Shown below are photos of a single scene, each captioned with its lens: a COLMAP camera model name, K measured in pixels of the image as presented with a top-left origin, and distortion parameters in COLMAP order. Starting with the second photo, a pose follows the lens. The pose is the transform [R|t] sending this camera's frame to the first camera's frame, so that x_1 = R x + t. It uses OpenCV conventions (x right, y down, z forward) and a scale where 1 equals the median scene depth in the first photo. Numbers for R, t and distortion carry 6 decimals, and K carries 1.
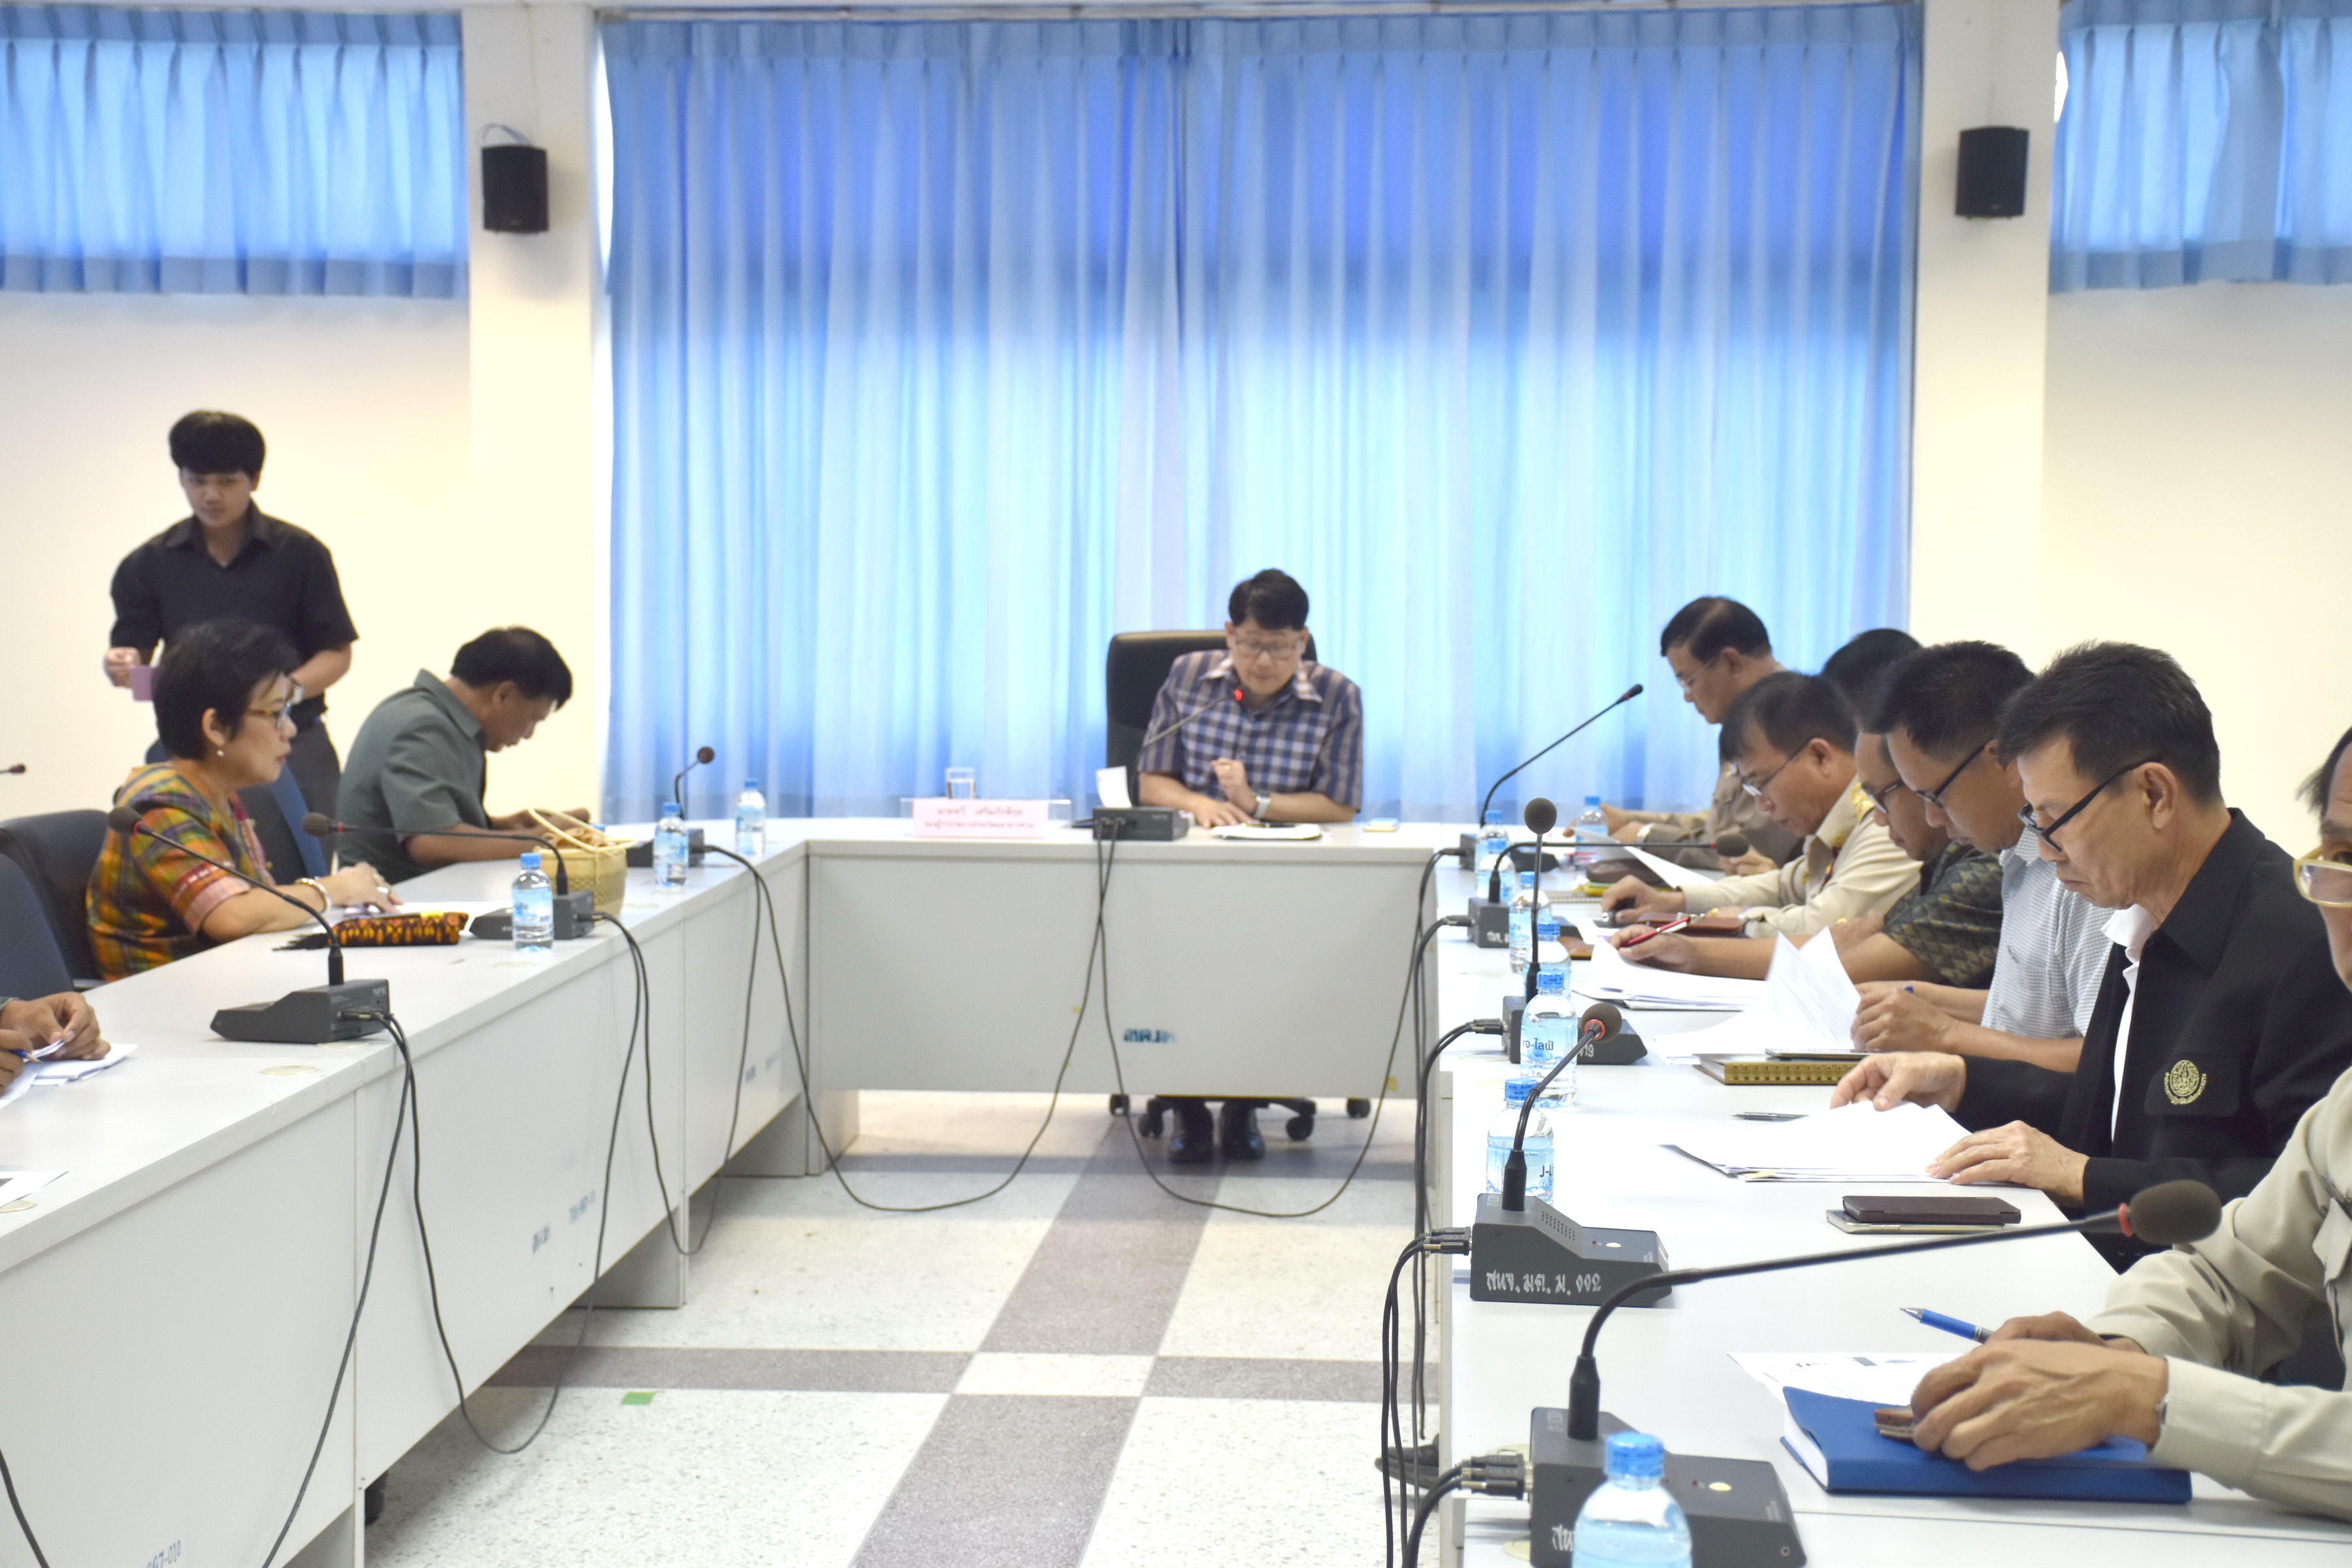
lens RADIAL K [[3904.0, 0, 1174.9], [0, 3904.0, 793.0], [0, 0, 1]] dist [0.279950, 0.000000]
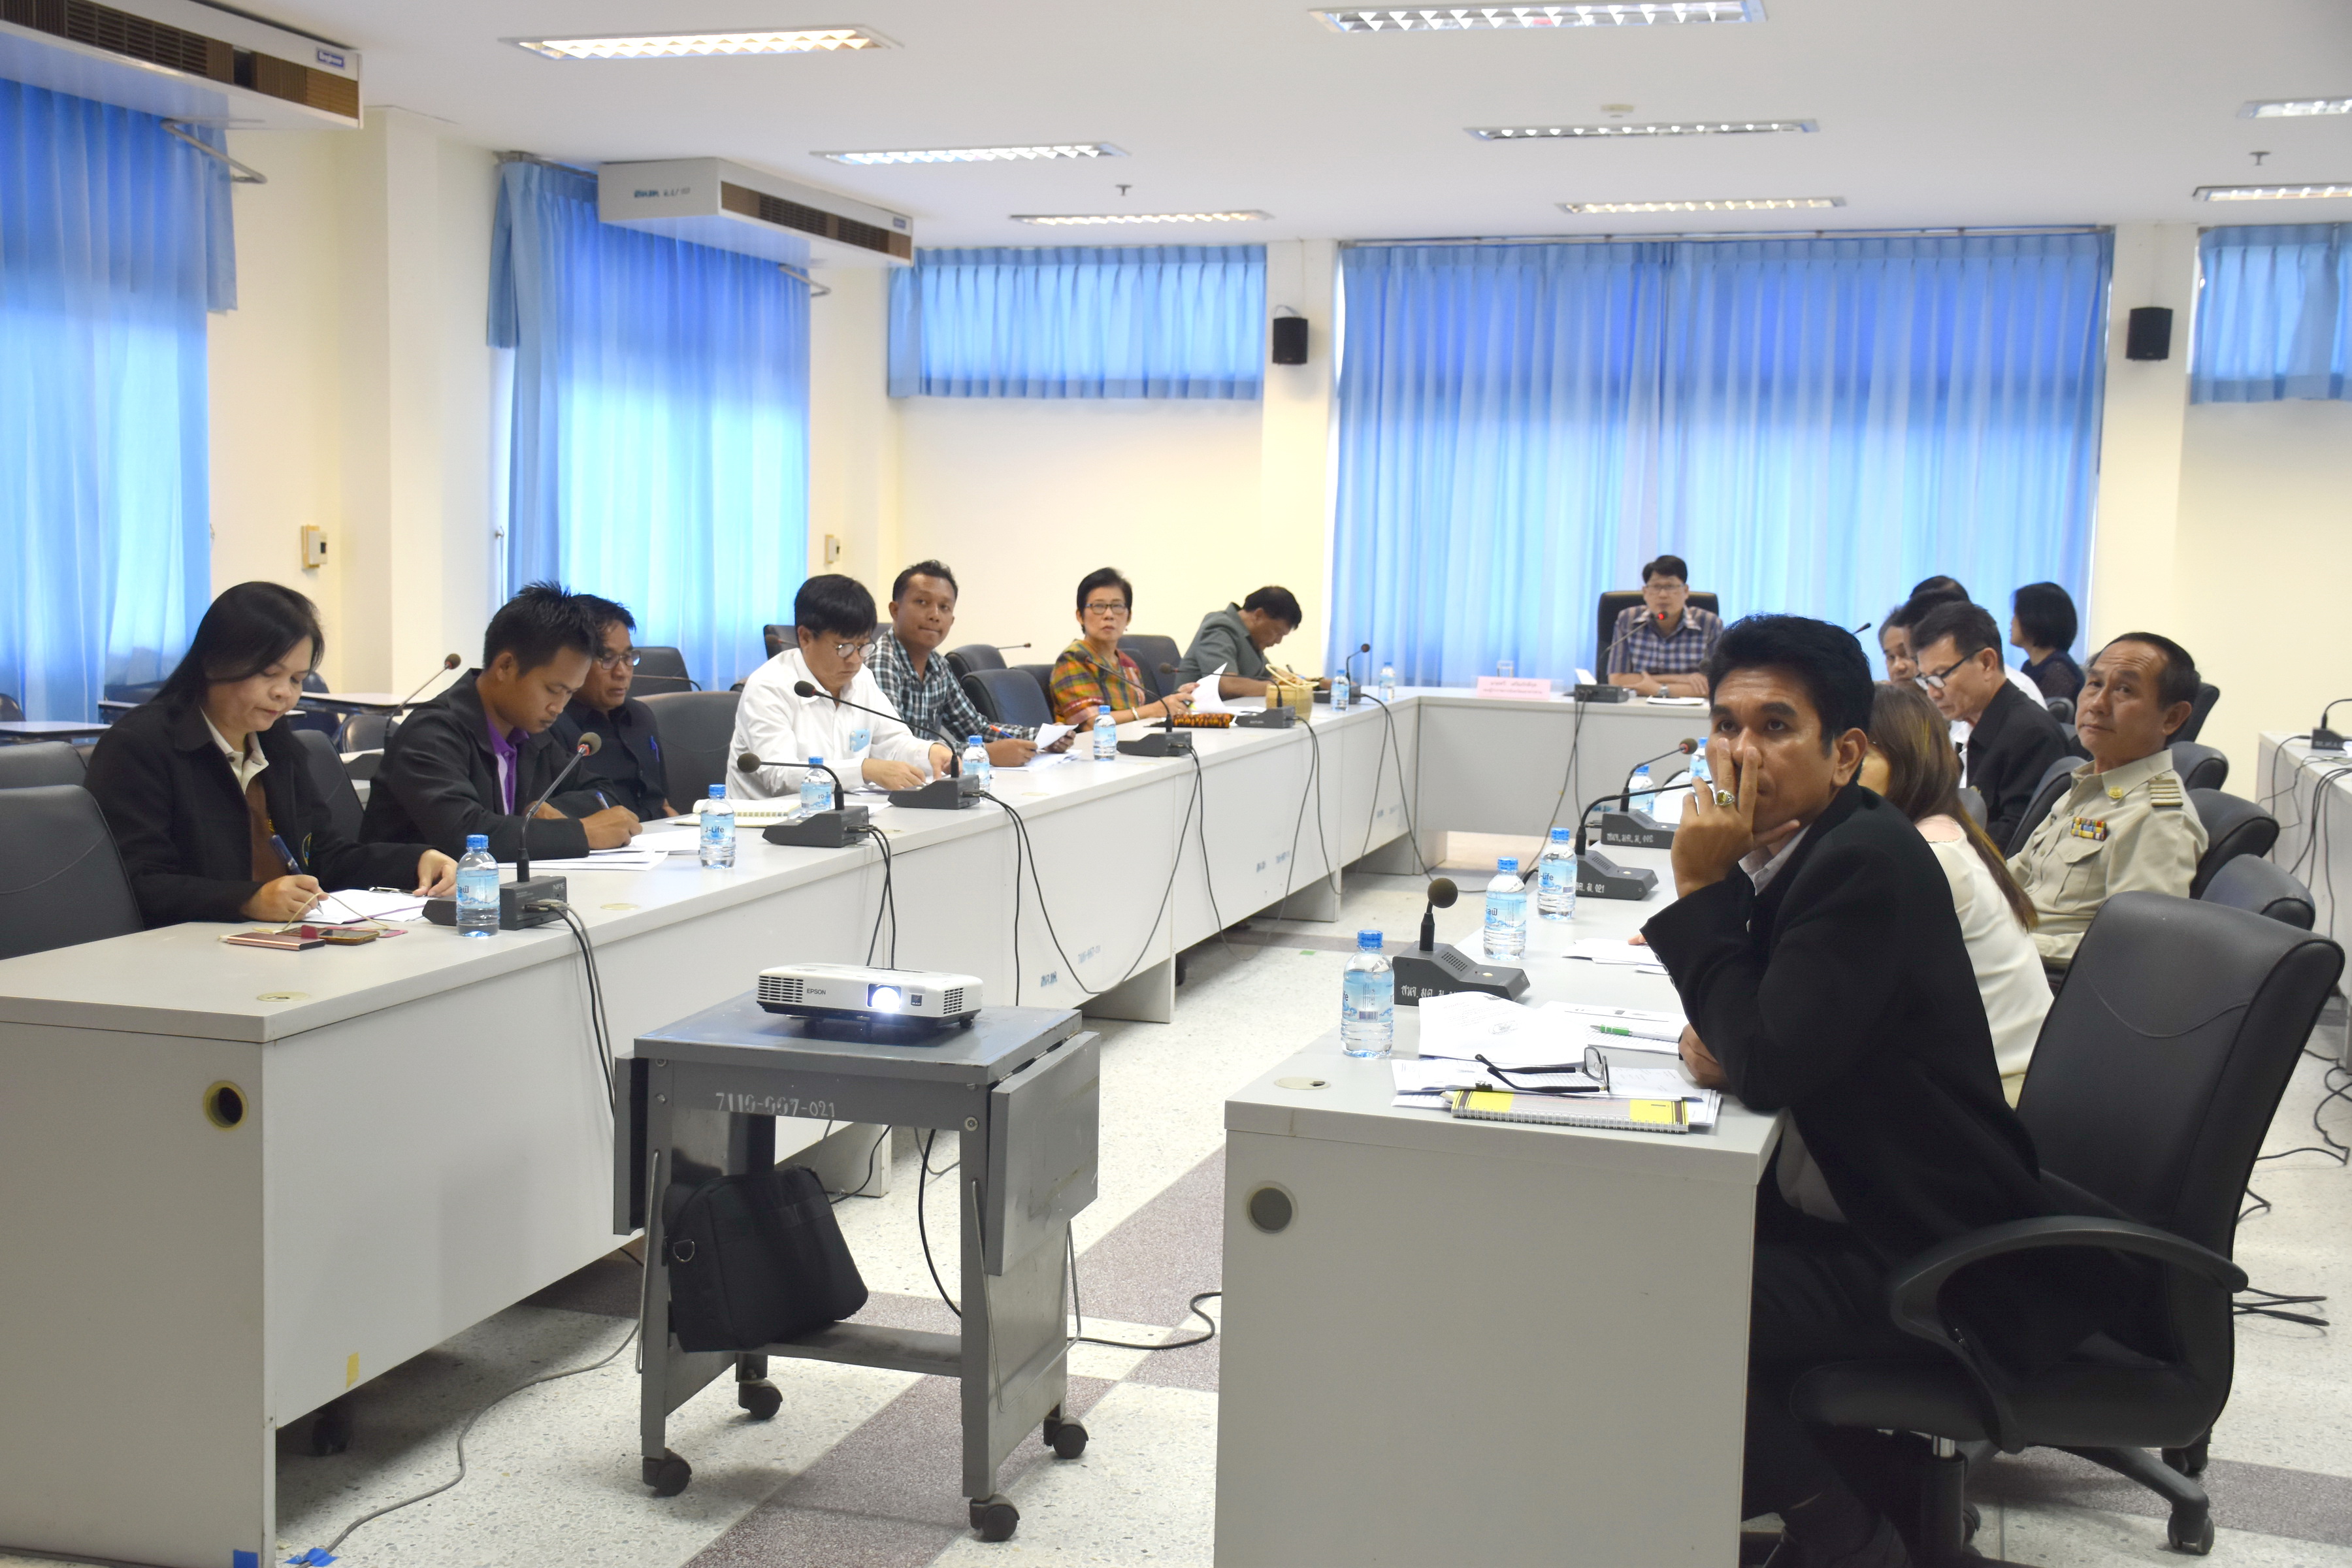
lens RADIAL K [[2631.3, 0, 1167.1], [0, 2631.3, 776.3], [0, 0, 1]] dist [0.124064, 0.000000]
pose [[0.975564, 0.042607, -0.215545, 0.051077], [-0.037115, 0.998876, 0.029467, 0.014549], [0.216558, -0.020747, 0.976049, -0.212453]]
